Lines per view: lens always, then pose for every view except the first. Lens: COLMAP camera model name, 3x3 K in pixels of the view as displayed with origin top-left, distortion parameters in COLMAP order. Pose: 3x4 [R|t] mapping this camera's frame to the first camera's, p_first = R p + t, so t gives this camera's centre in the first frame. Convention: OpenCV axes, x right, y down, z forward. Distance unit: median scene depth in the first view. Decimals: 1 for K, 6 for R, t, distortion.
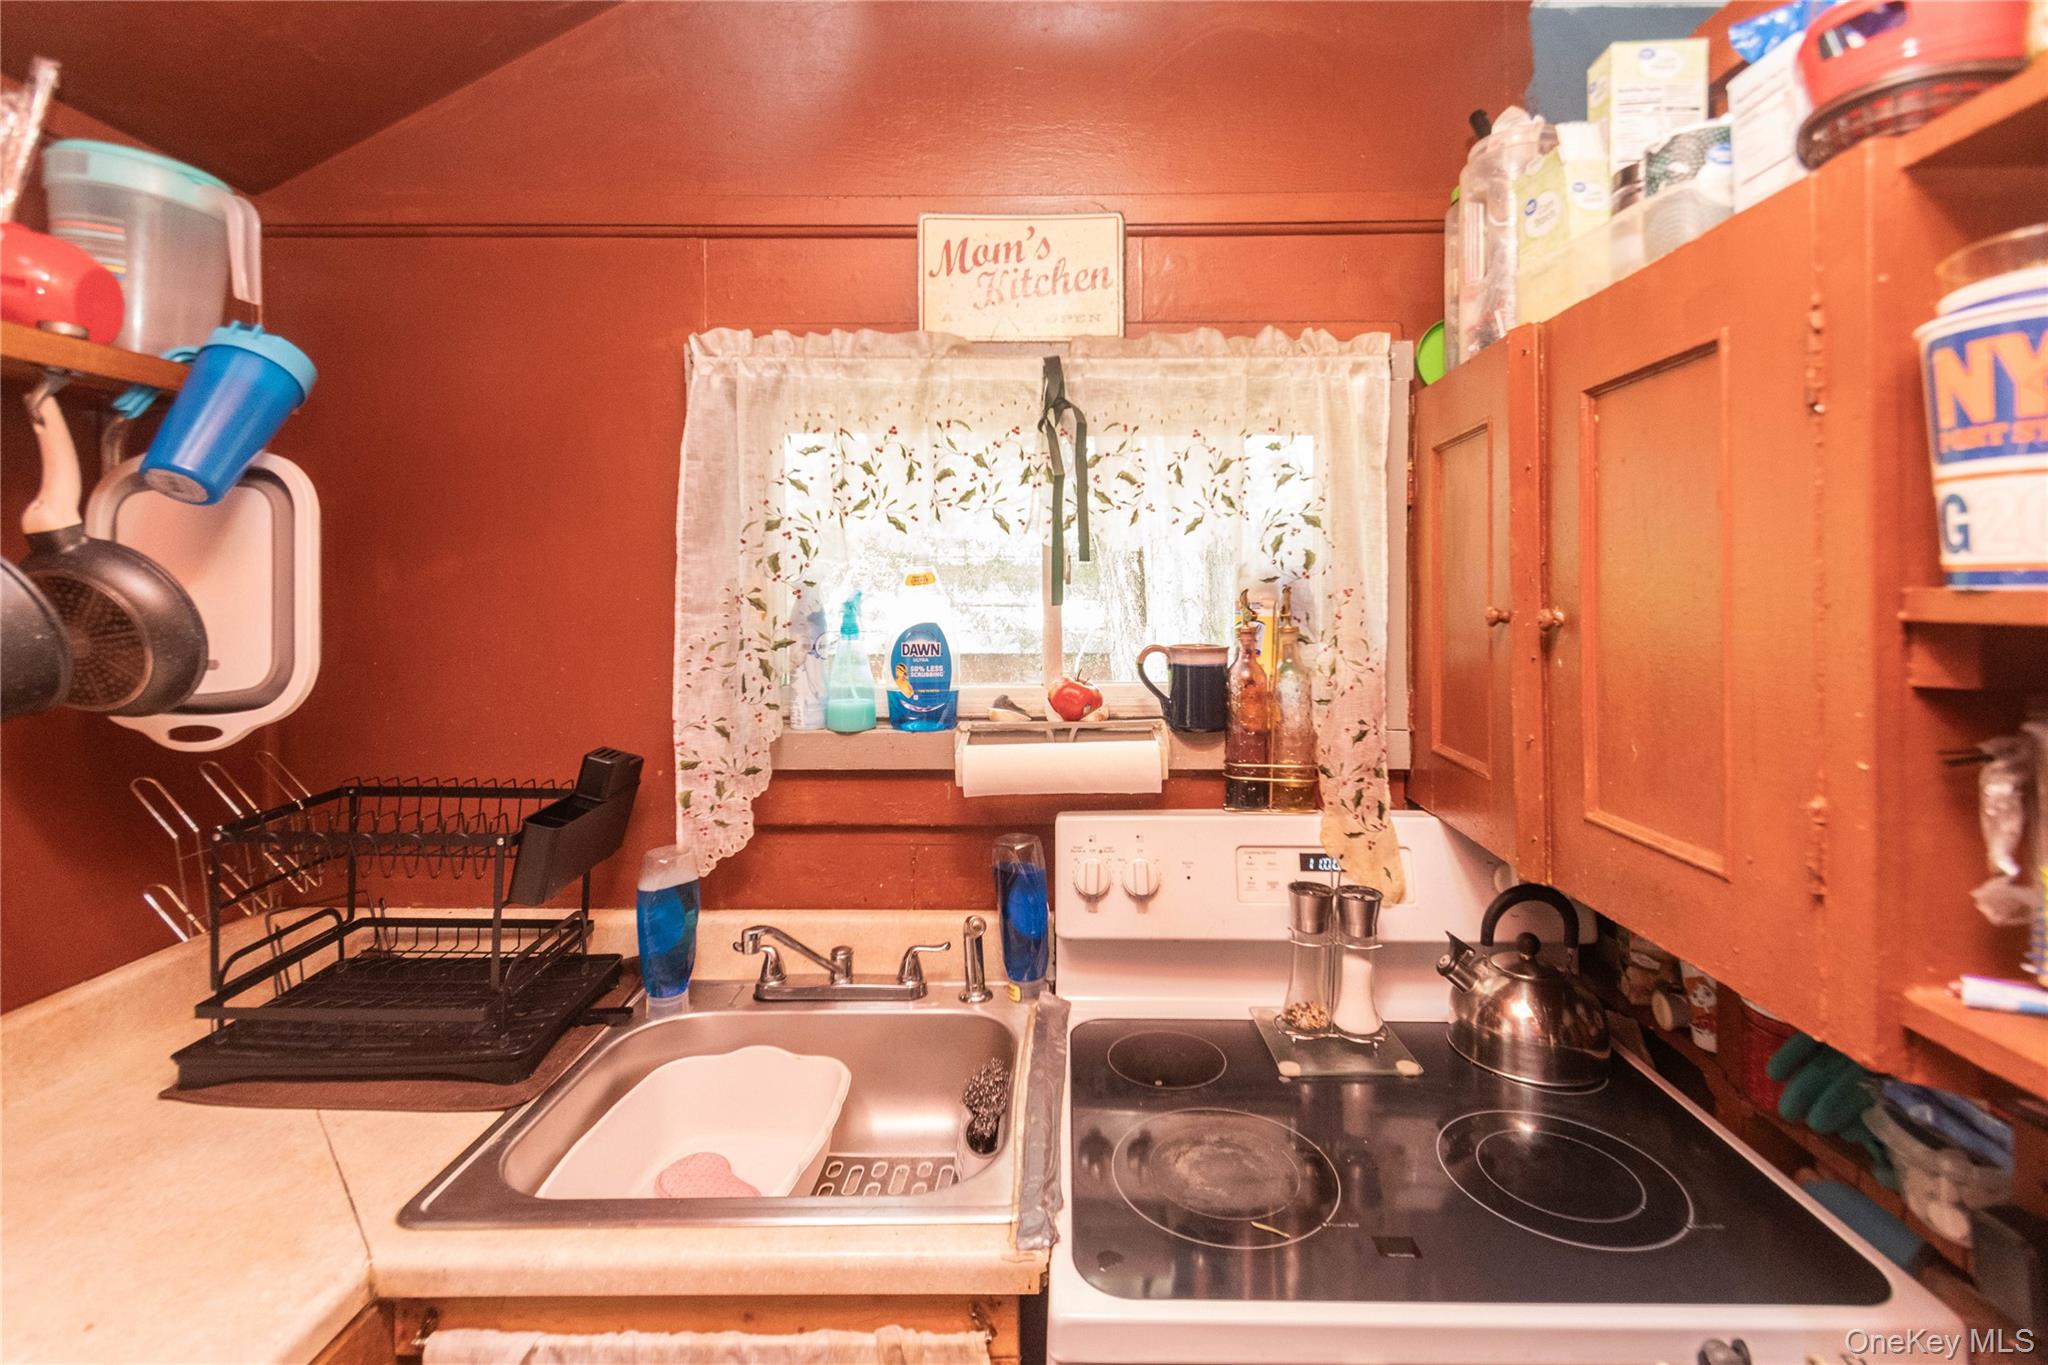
lens RADIAL K [[955.8, 0, 1057.8], [0, 955.8, 628.7], [0, 0, 1]] dist [0.003083, 0.001104]
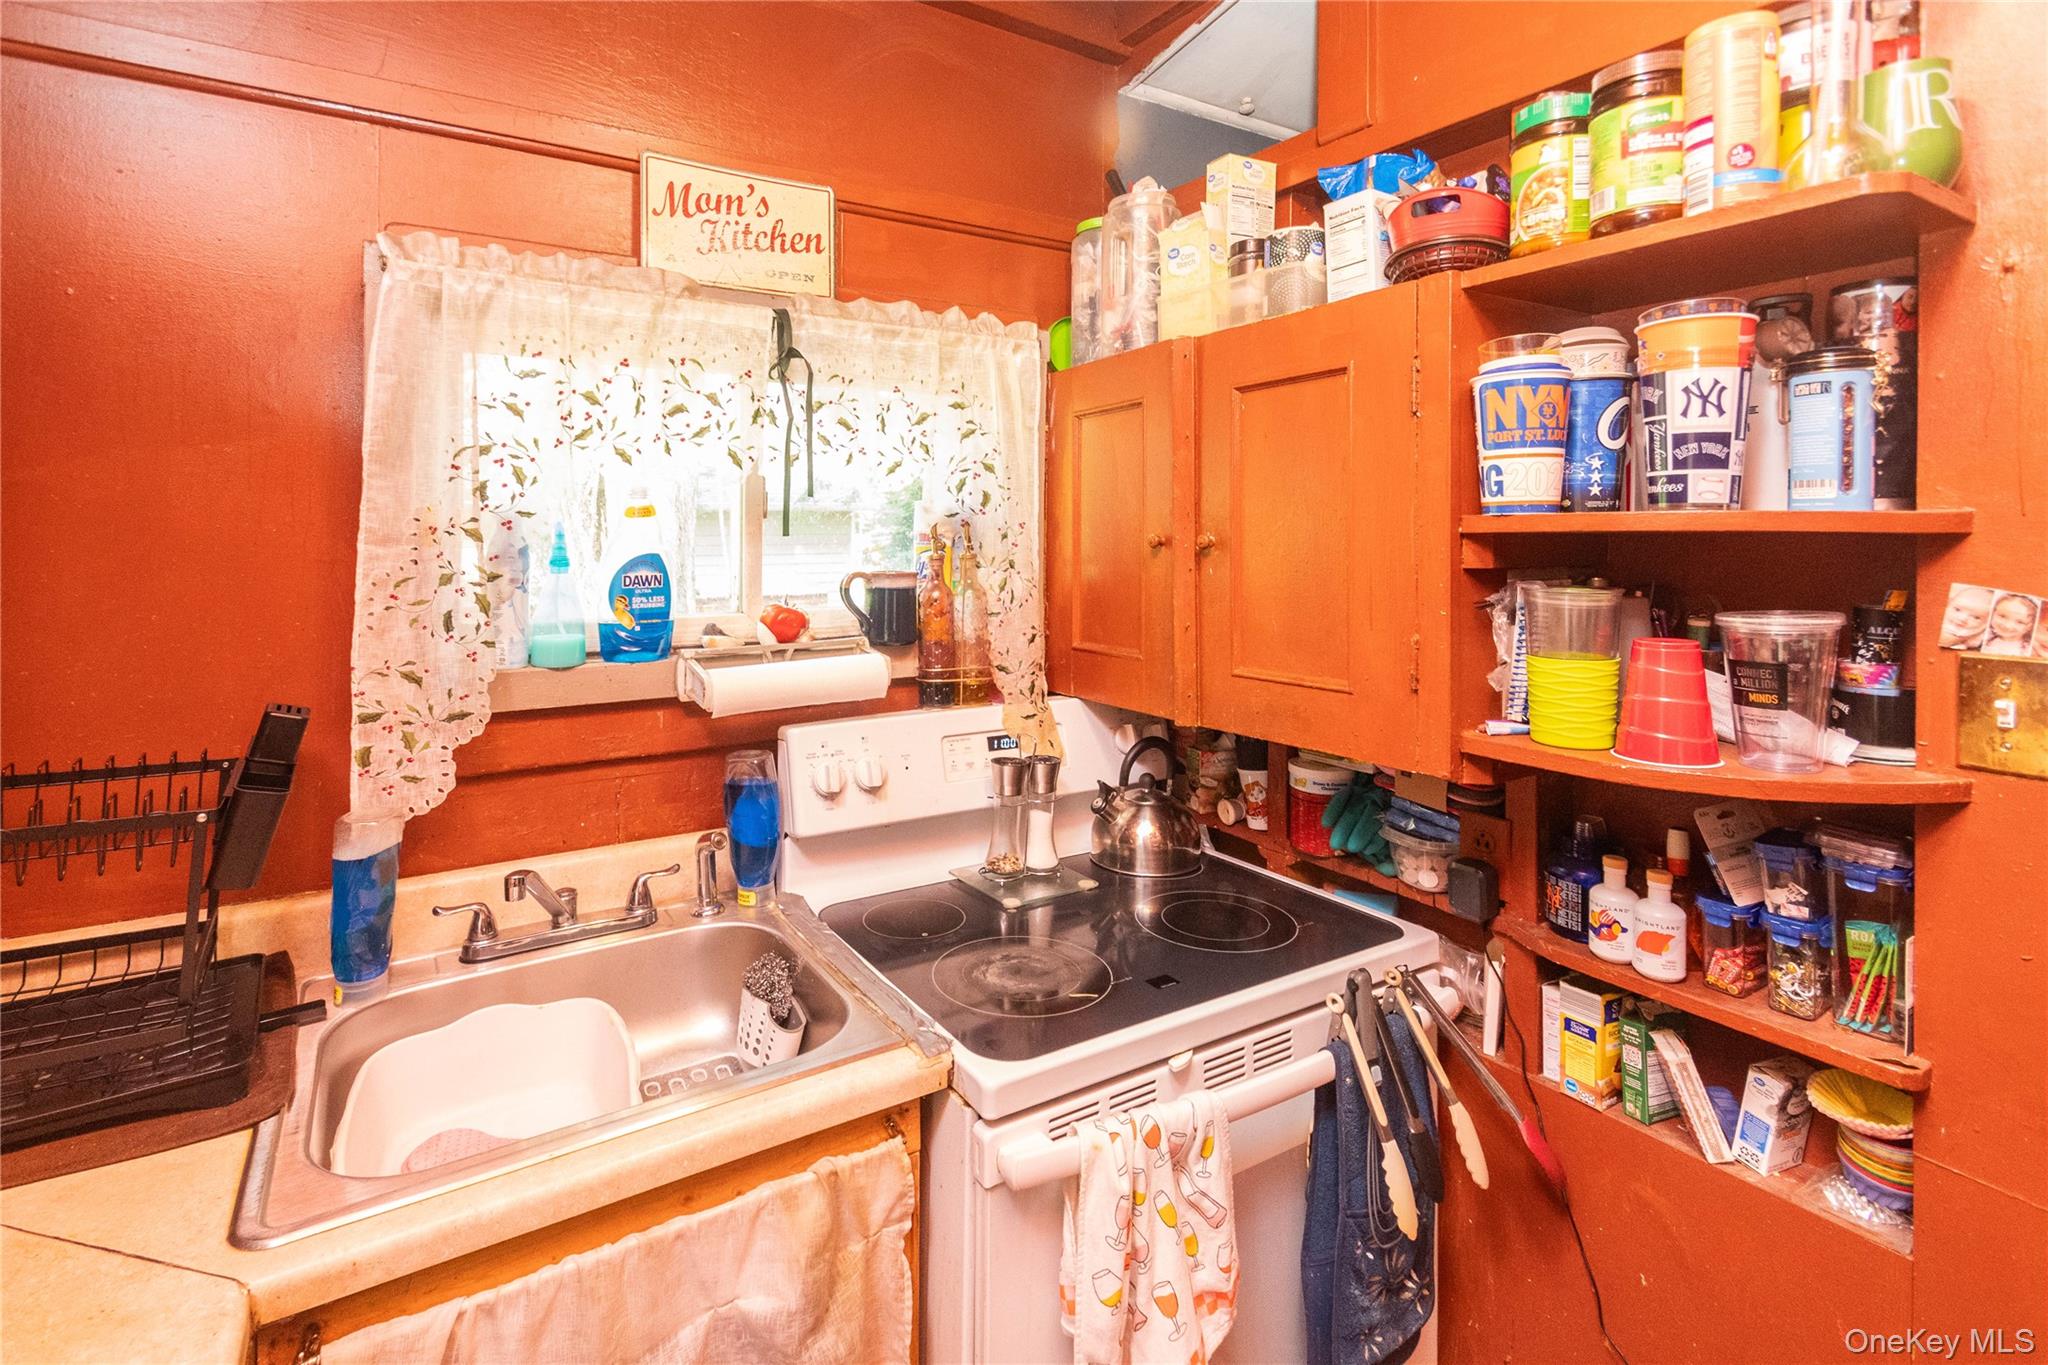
lens RADIAL K [[971.5, 0, 943.8], [0, 971.5, 577.6], [0, 0, 1]] dist [0.015696, -0.000169]
pose [[0.861890, -0.020193, 0.506693, -0.411623], [0.020911, 0.999772, 0.004273, 0.021970], [-0.506664, 0.006913, 0.862116, -0.053585]]
